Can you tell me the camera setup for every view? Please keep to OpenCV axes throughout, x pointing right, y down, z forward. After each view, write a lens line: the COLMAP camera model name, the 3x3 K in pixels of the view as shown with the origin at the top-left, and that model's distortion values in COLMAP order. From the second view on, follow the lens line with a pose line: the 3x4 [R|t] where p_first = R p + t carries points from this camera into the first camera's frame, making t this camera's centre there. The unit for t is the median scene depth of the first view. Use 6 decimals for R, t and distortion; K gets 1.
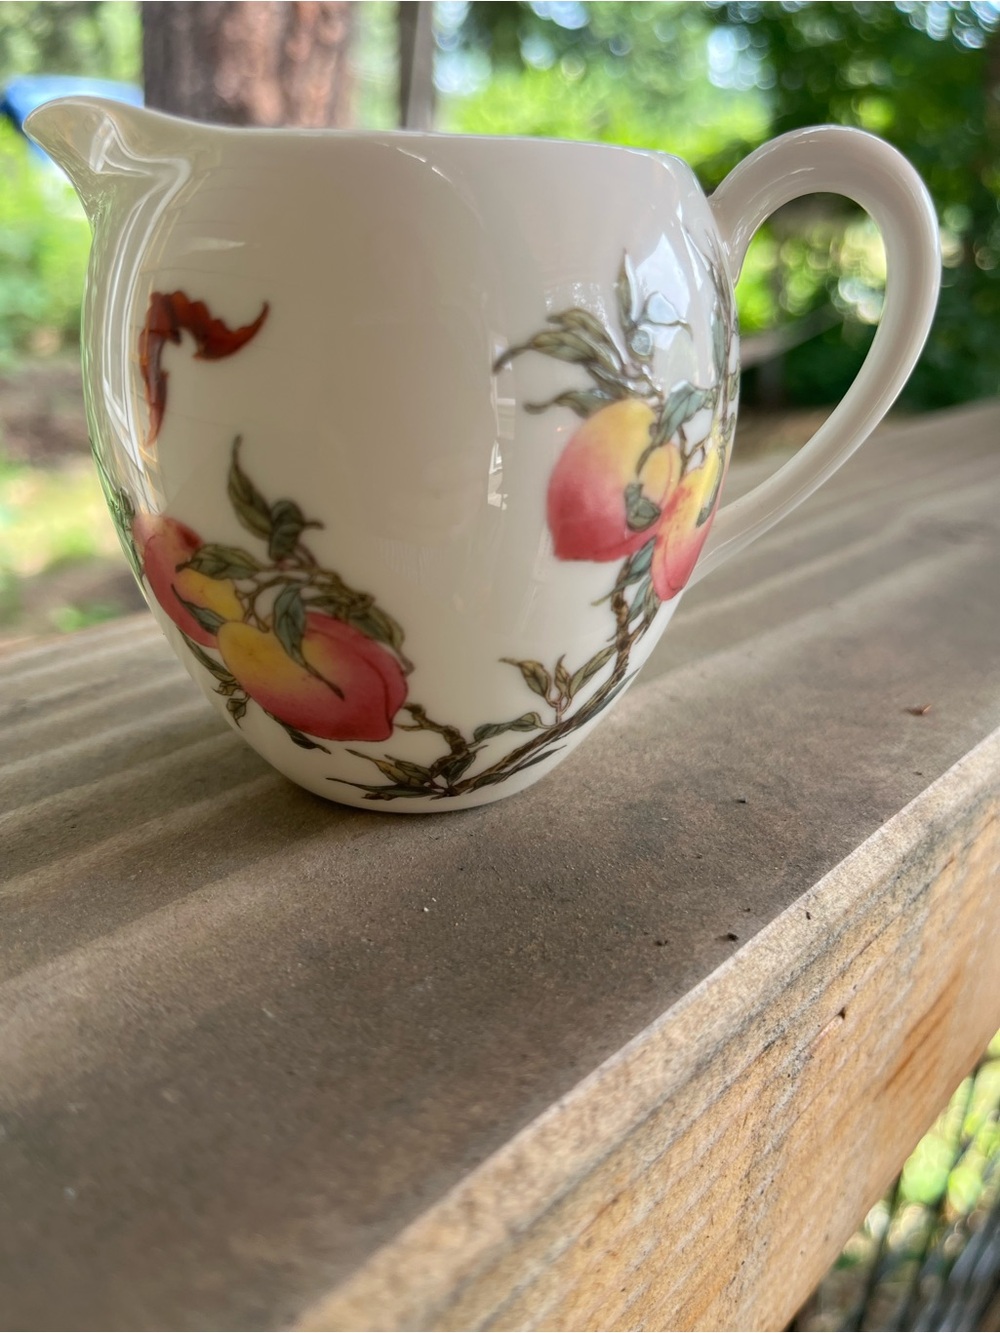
lens RADIAL K [[1028.9, 0, 472.0], [0, 1028.9, 692.0], [0, 0, 1]] dist [0.021707, -0.060238]
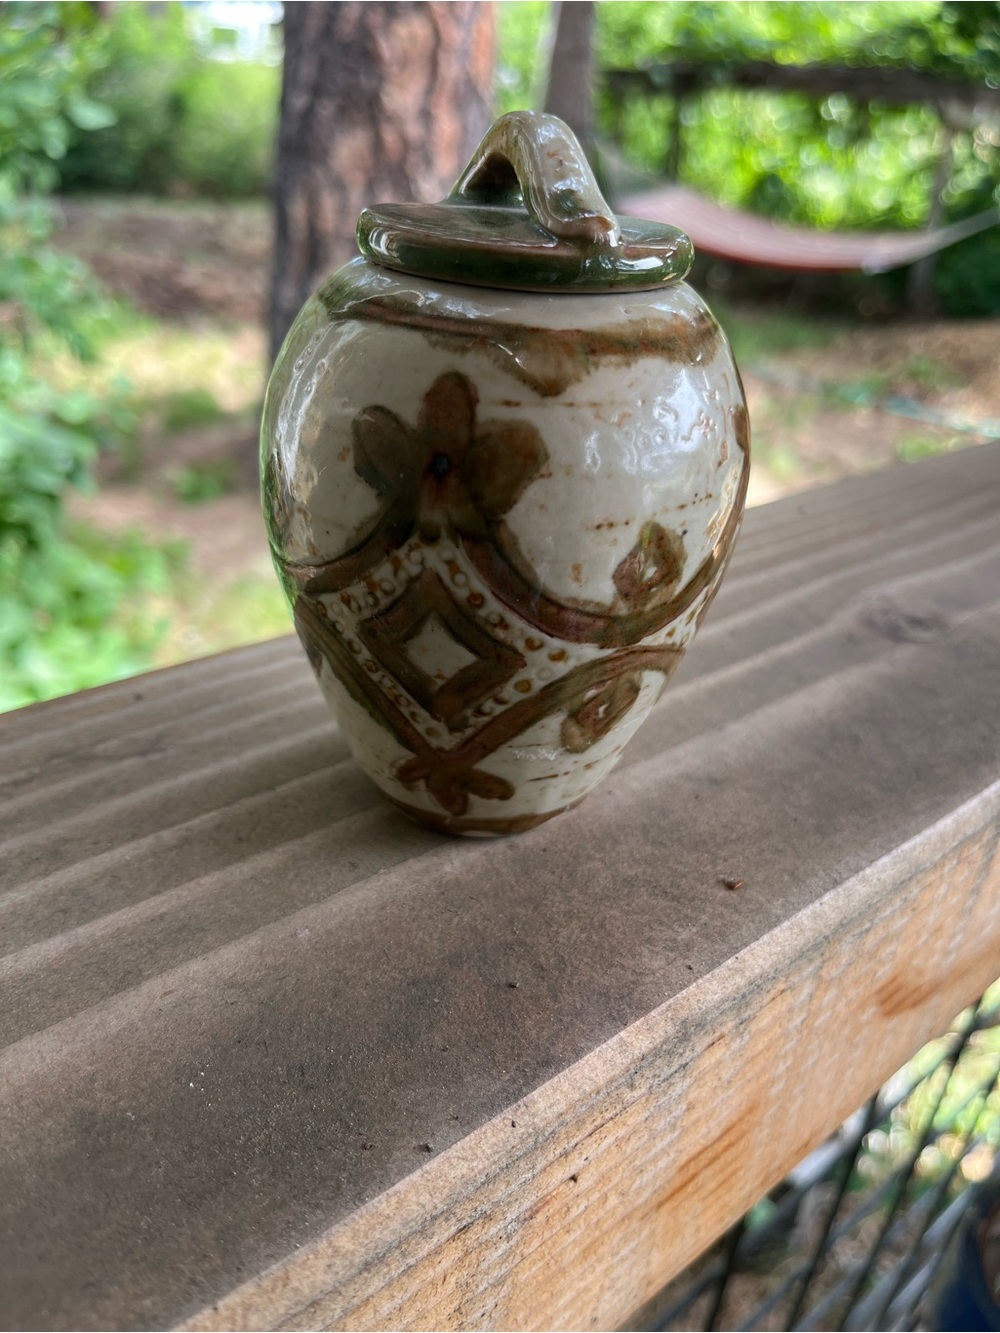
lens RADIAL K [[1028.9, 0, 496.9], [0, 1028.9, 670.8], [0, 0, 1]] dist [0.021707, -0.060238]
pose [[0.991743, 0.094960, -0.086186, 0.371674], [-0.085019, 0.990010, 0.112480, -0.440119], [0.096006, -0.104224, 0.989909, -0.114996]]
